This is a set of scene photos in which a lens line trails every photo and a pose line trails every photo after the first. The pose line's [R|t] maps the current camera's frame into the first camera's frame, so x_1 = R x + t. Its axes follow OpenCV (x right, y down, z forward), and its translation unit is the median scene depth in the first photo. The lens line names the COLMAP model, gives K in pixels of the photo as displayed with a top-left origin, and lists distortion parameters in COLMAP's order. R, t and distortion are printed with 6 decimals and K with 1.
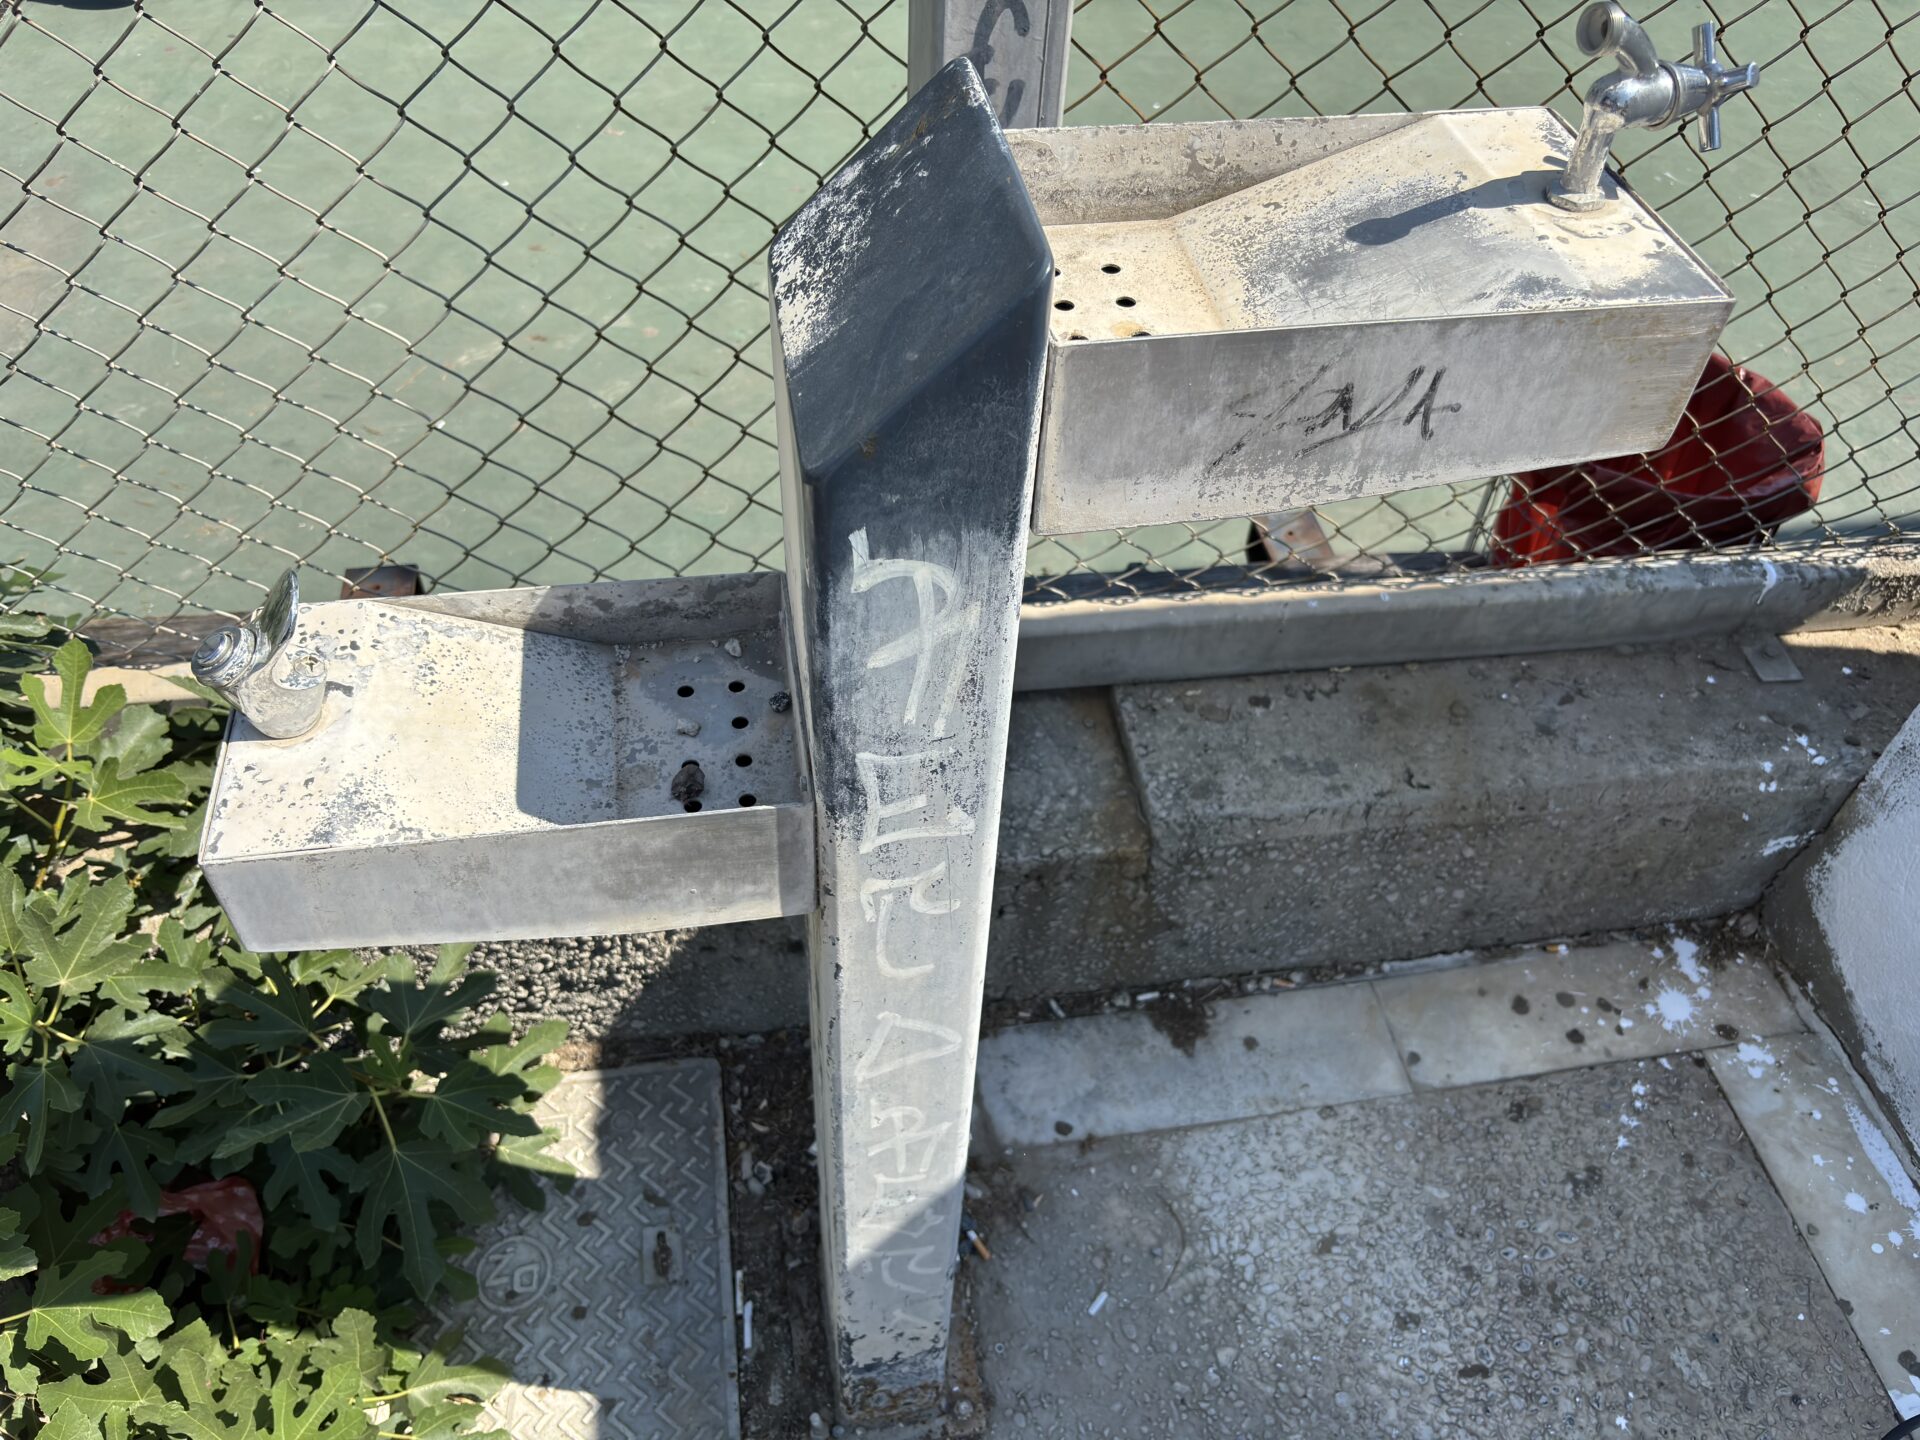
lens RADIAL K [[1550.3, 0, 965.2], [0, 1550.3, 709.5], [0, 0, 1]] dist [0.002434, -0.014772]
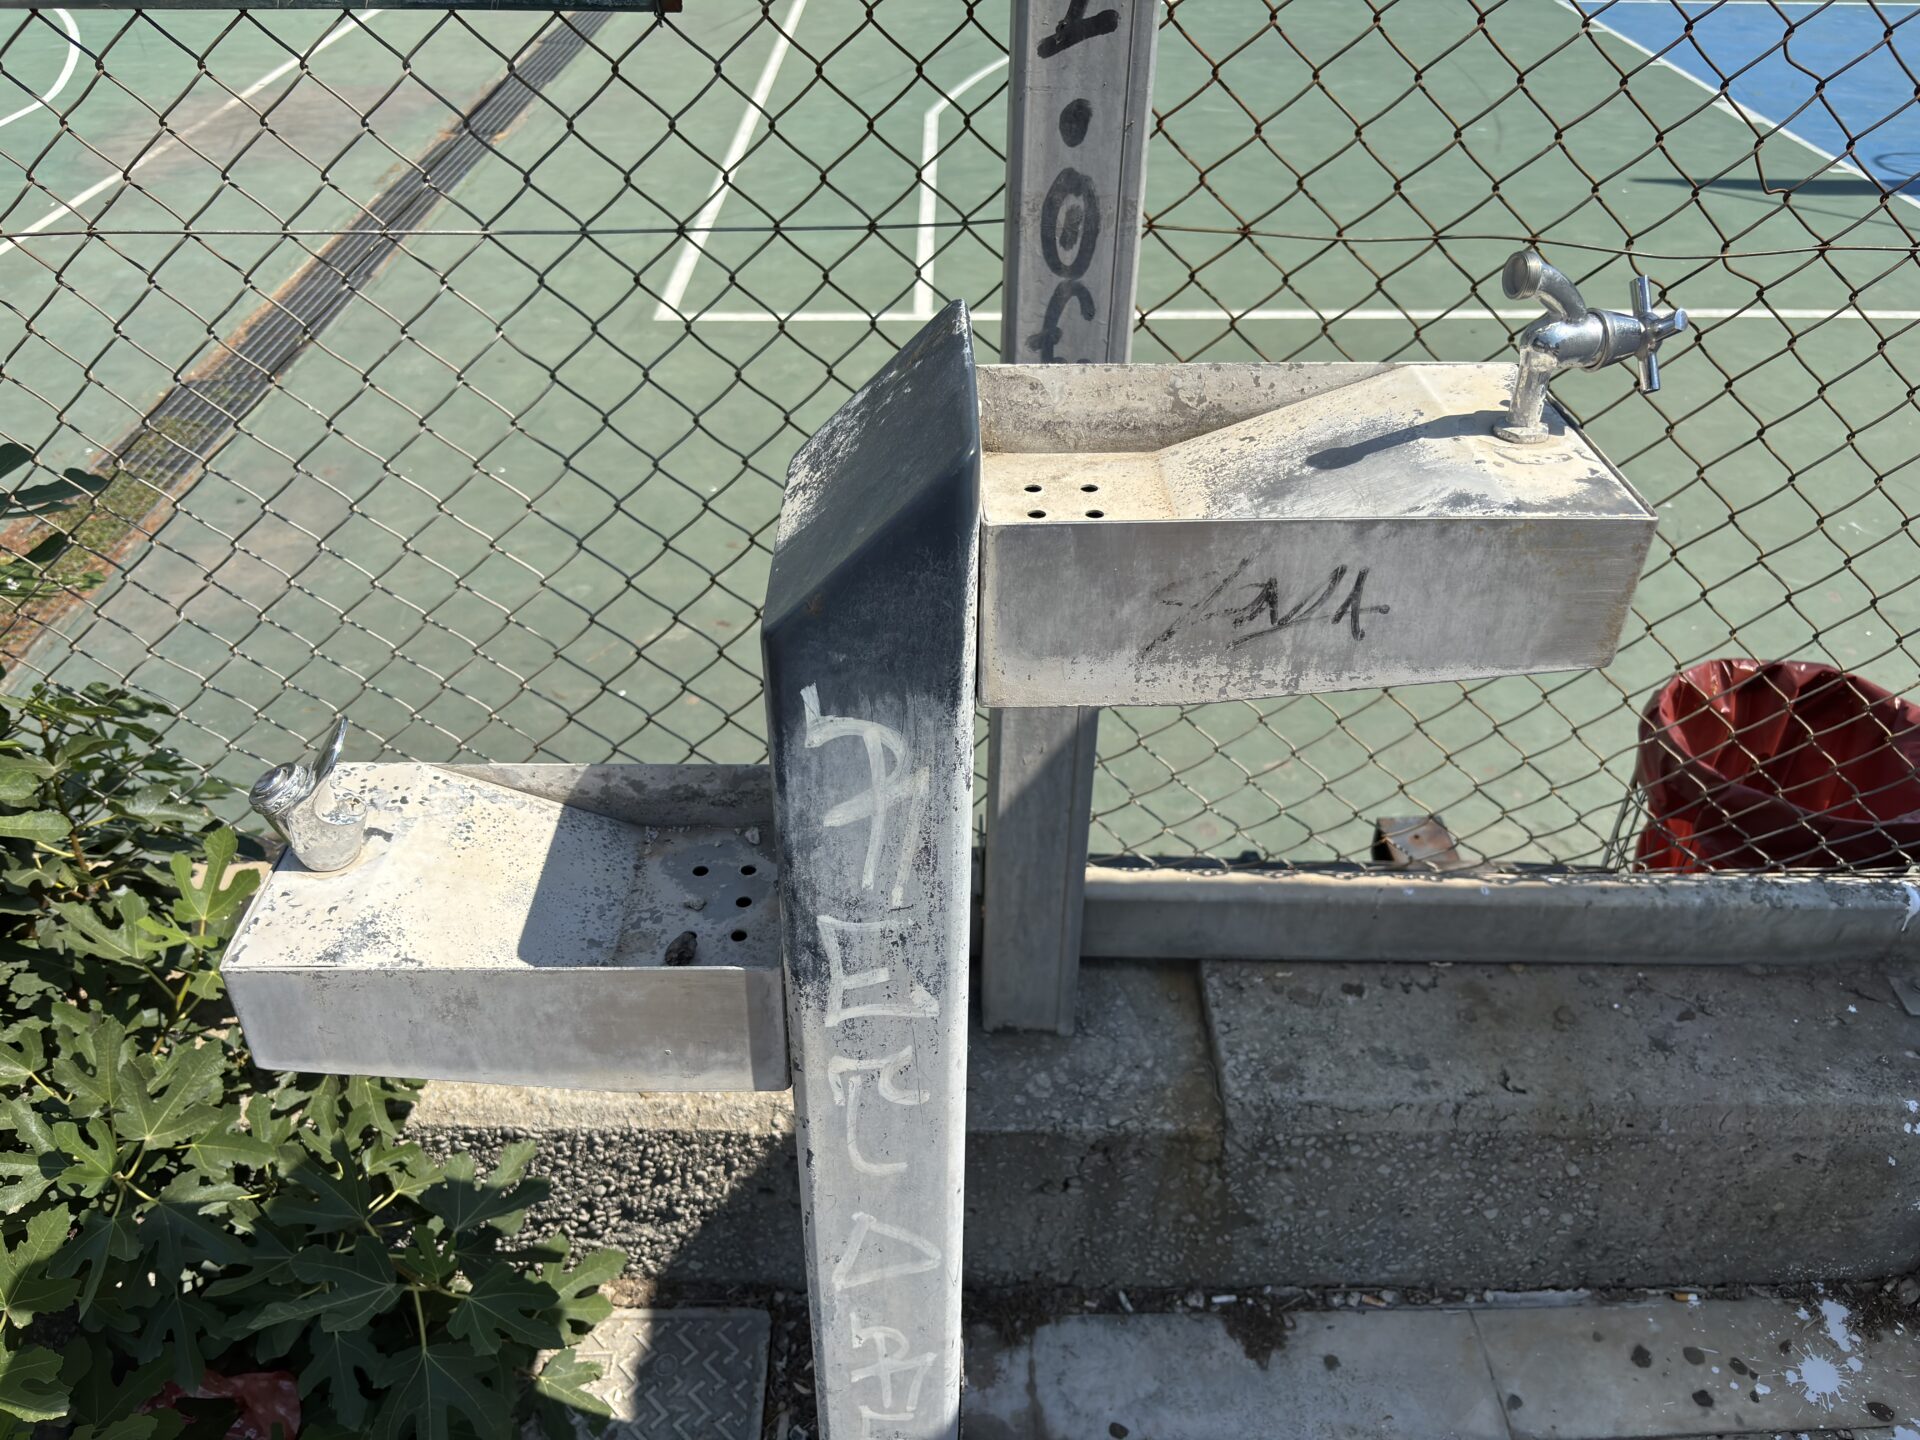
lens RADIAL K [[1559.3, 0, 960.0], [0, 1559.3, 720.0], [0, 0, 1]] dist [0.010359, -0.021579]
pose [[0.987379, 0.057078, -0.147731, 0.089423], [-0.086631, 0.975526, -0.202101, 0.053290], [0.132580, 0.212349, 0.968158, -0.019116]]
